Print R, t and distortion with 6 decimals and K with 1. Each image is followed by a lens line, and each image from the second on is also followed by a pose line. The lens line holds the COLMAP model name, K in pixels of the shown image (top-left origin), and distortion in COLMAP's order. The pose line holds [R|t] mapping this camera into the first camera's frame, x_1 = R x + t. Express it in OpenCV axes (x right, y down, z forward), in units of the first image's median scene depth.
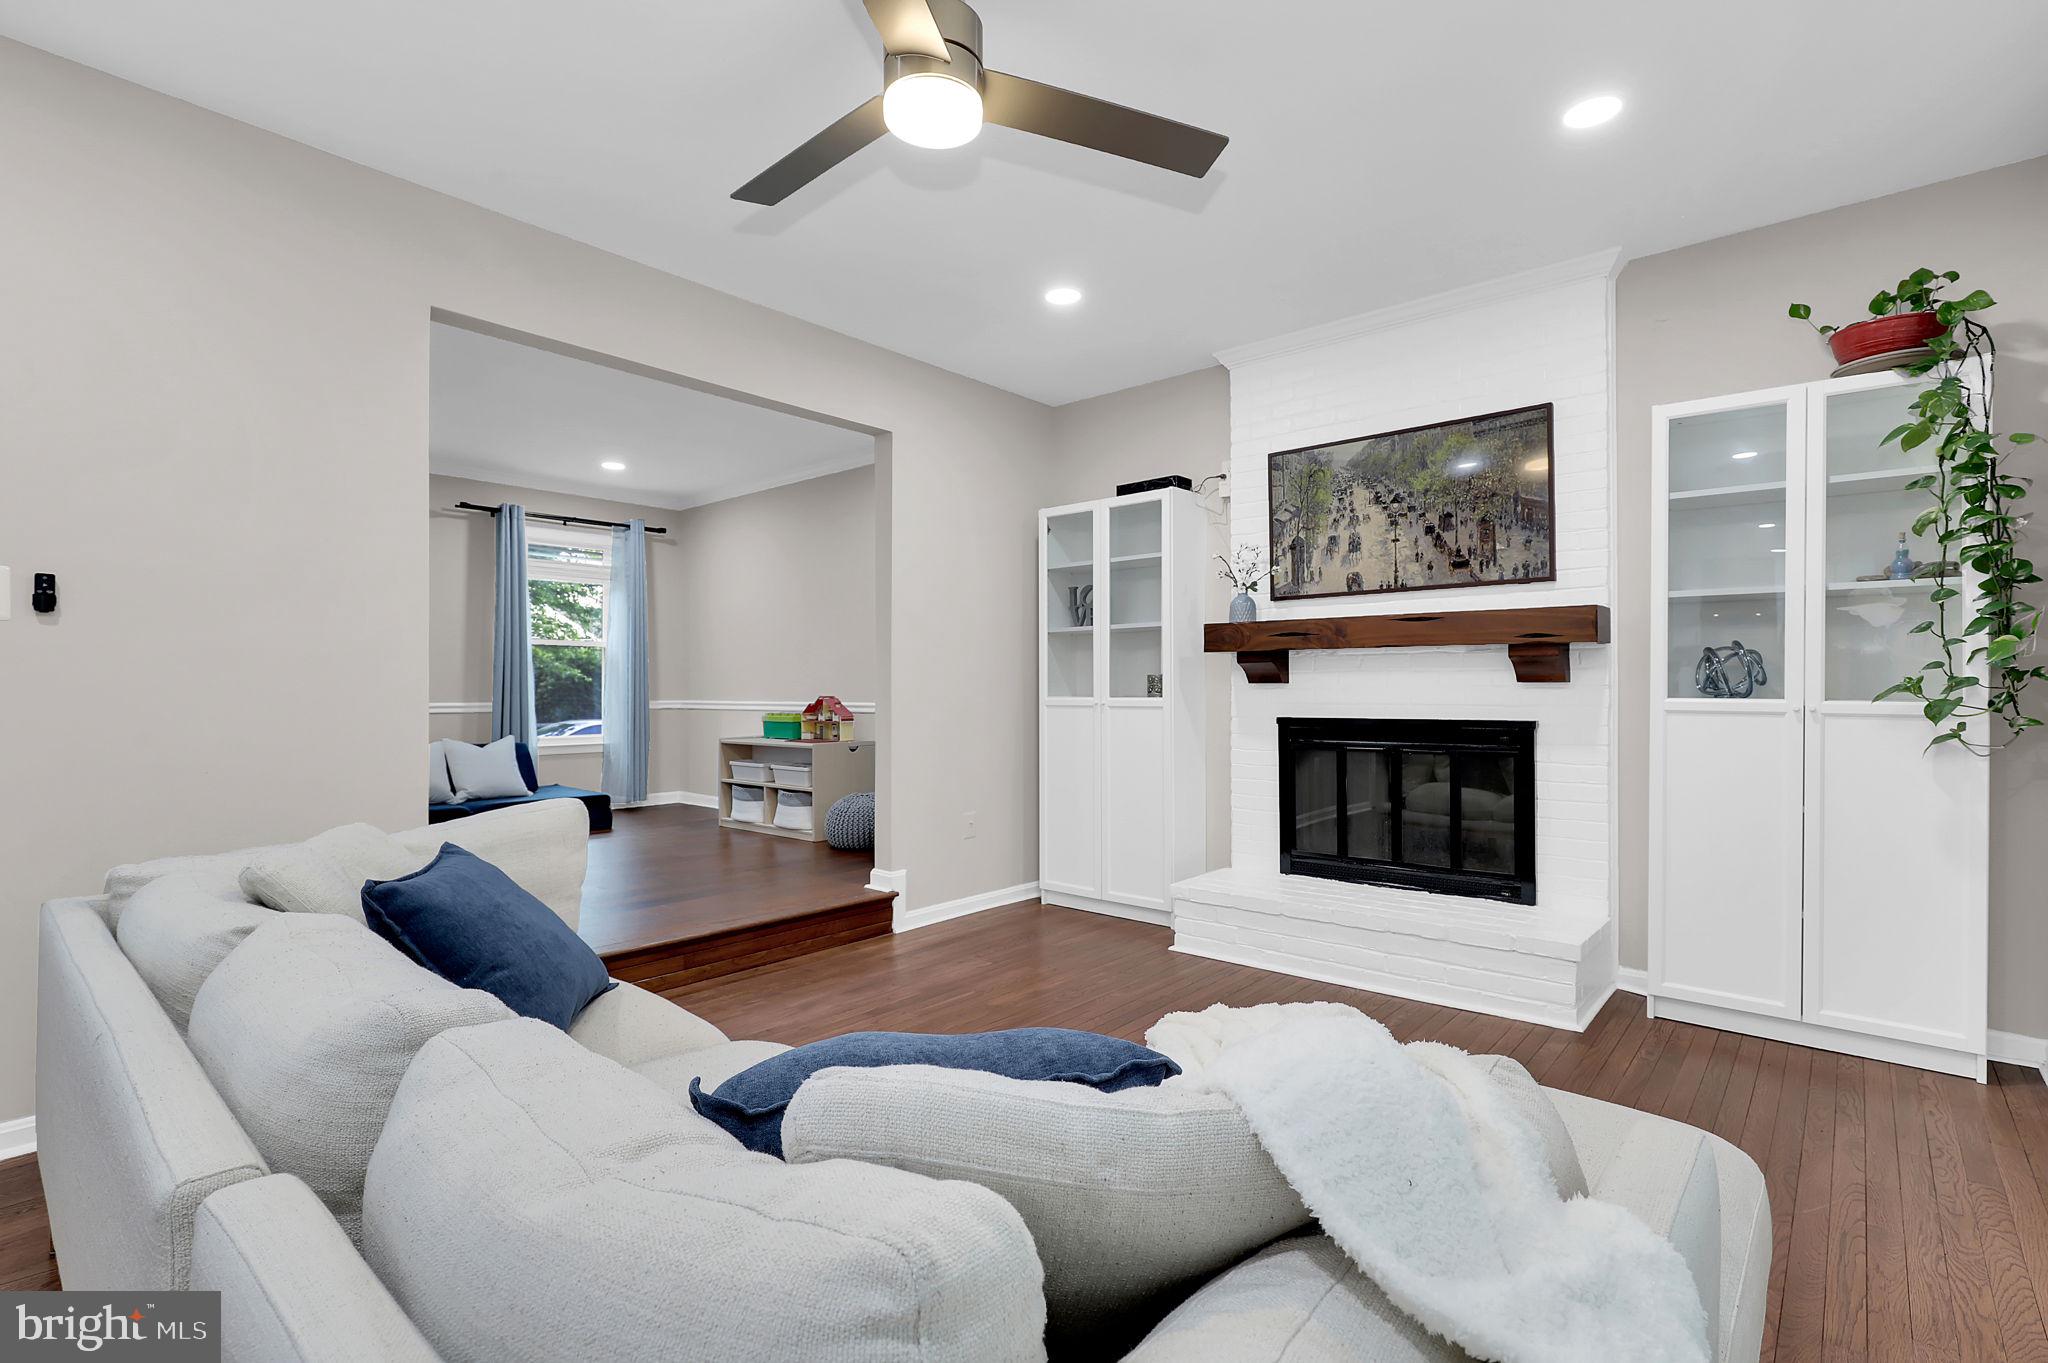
lens RADIAL K [[942.2, 0, 1026.5], [0, 942.2, 686.0], [0, 0, 1]] dist [0.013188, 0.000270]
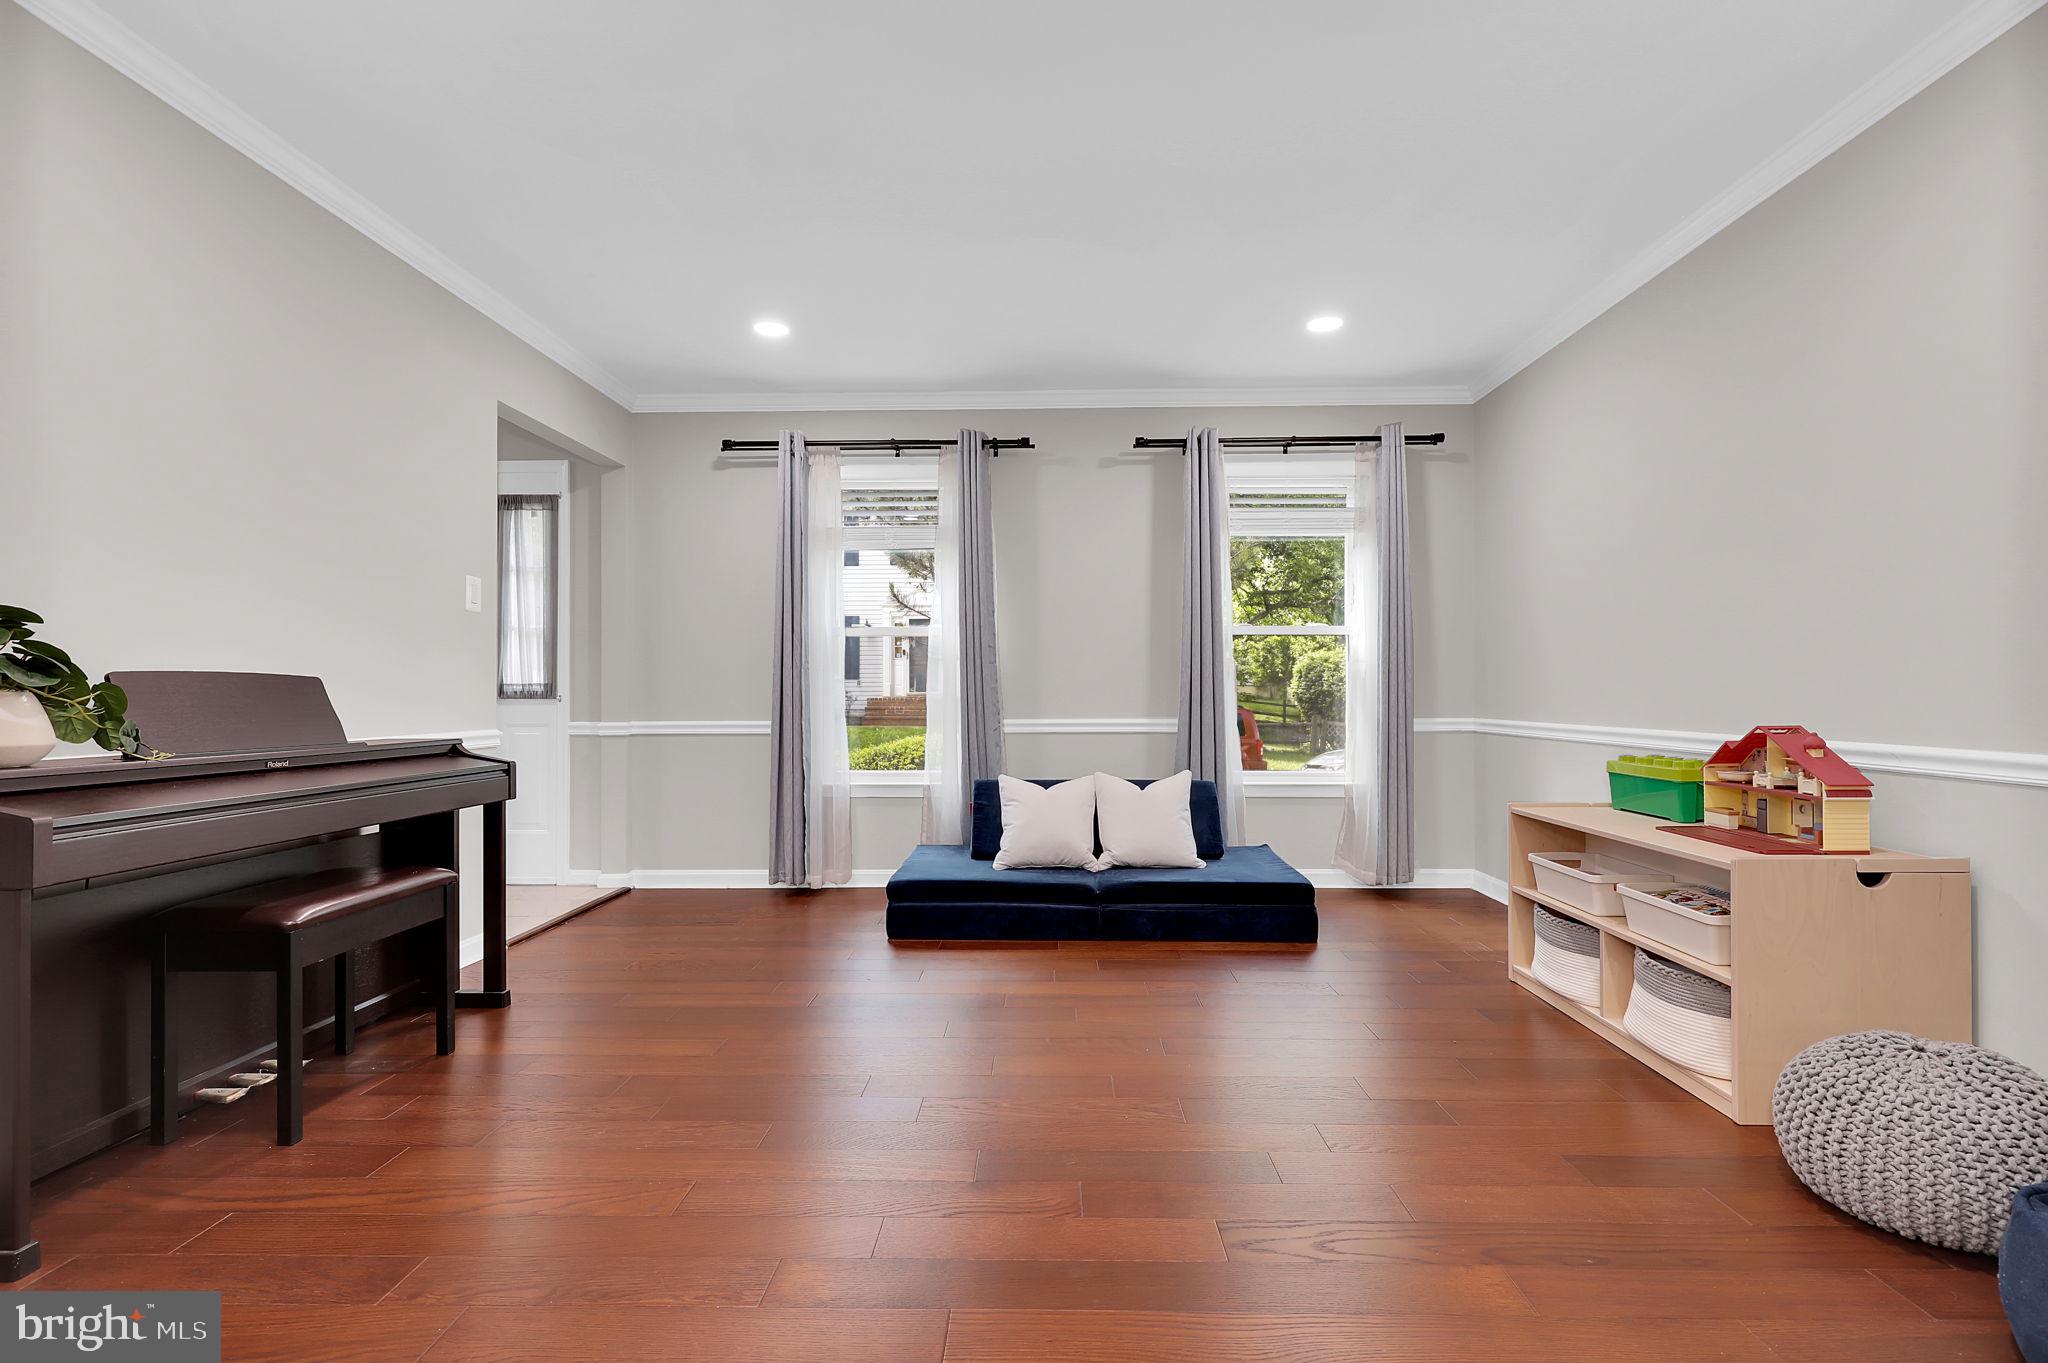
lens RADIAL K [[942.2, 0, 1036.2], [0, 942.2, 692.5], [0, 0, 1]] dist [0.013188, 0.000270]
pose [[0.644061, 0.000193, -0.764974, -0.181550], [0.004596, 0.999981, 0.004122, -0.010921], [0.764960, -0.006170, 0.644048, 0.851055]]
